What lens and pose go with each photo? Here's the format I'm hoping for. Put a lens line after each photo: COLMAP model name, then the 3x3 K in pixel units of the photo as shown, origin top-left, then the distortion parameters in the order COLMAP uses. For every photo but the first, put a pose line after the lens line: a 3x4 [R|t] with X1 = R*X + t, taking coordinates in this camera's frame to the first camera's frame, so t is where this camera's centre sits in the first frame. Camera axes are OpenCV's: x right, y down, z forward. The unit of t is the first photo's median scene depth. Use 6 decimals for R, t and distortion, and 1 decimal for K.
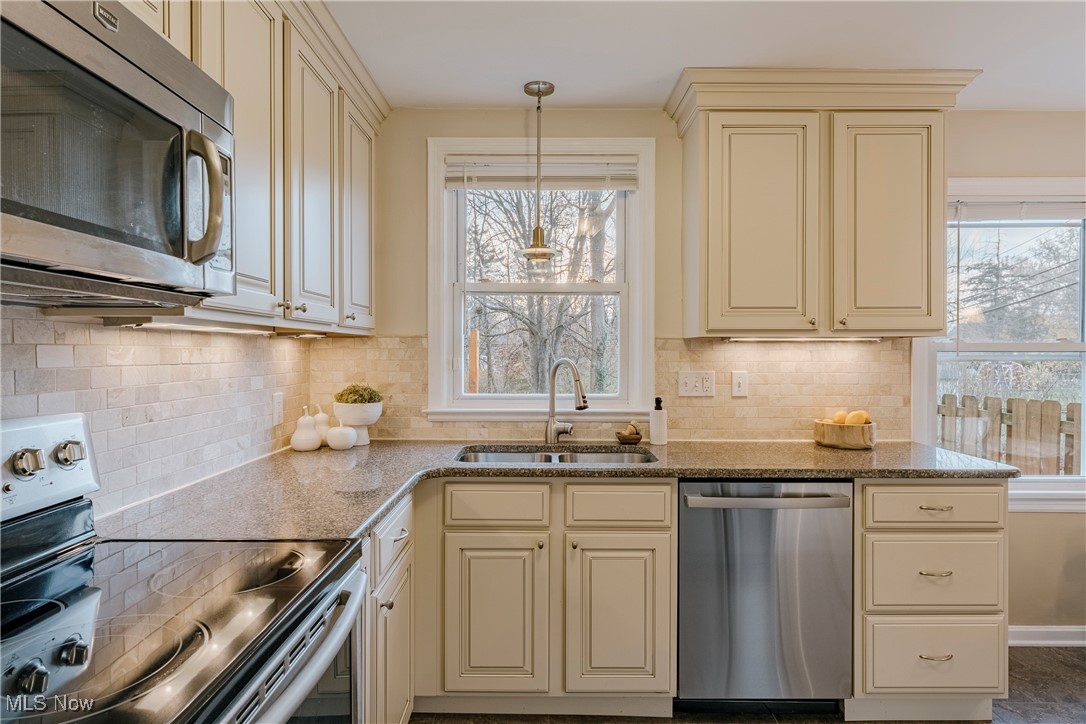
lens RADIAL K [[637.1, 0, 543.0], [0, 637.1, 362.0], [0, 0, 1]] dist [0.021661, 0.000337]
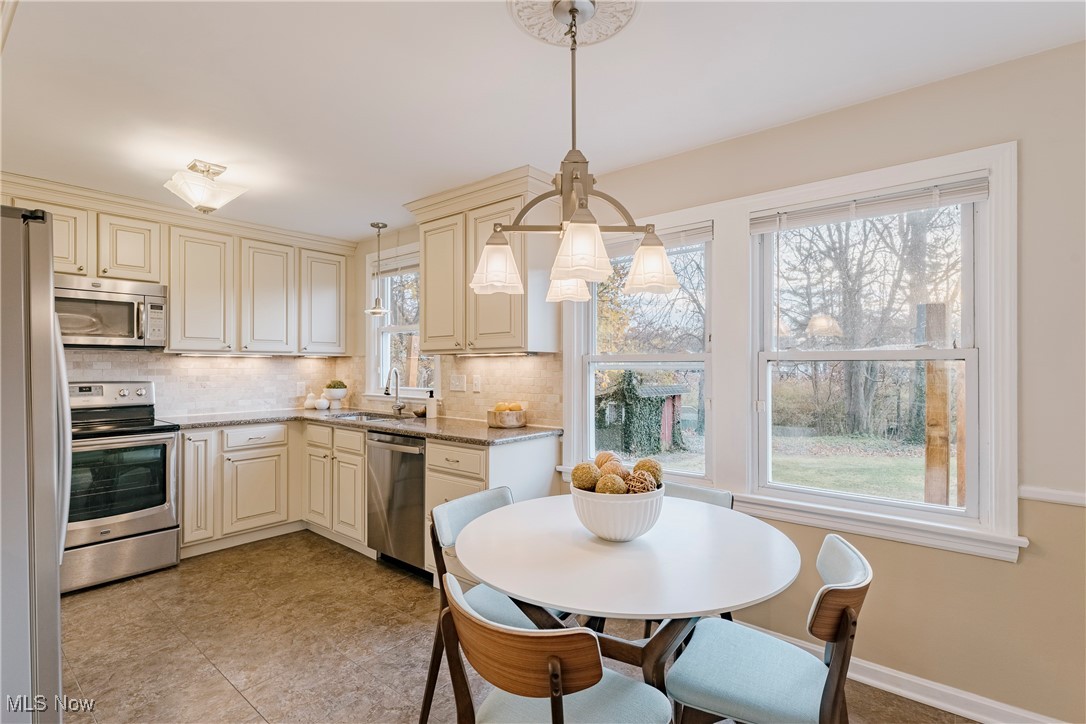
lens RADIAL K [[520.1, 0, 543.0], [0, 520.1, 362.0], [0, 0, 1]] dist [-0.000947, 0.000084]
pose [[0.762450, -0.008650, -0.646989, 1.355575], [-0.012970, 0.999505, -0.028648, 0.016652], [0.646917, 0.030234, 0.761961, 0.141558]]
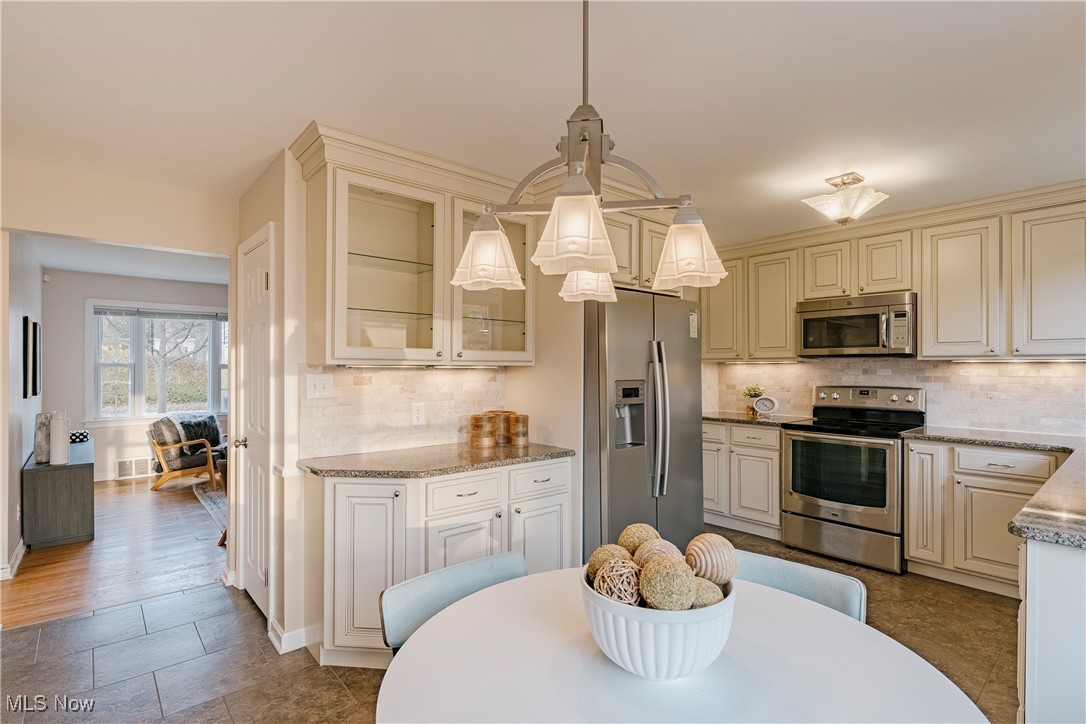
lens RADIAL K [[520.1, 0, 543.0], [0, 520.1, 362.0], [0, 0, 1]] dist [-0.000947, 0.000084]
pose [[-0.760147, -0.013090, -0.649620, 1.327496], [-0.022042, 0.999741, 0.005647, -0.014488], [0.649378, 0.018612, -0.760238, 0.934973]]
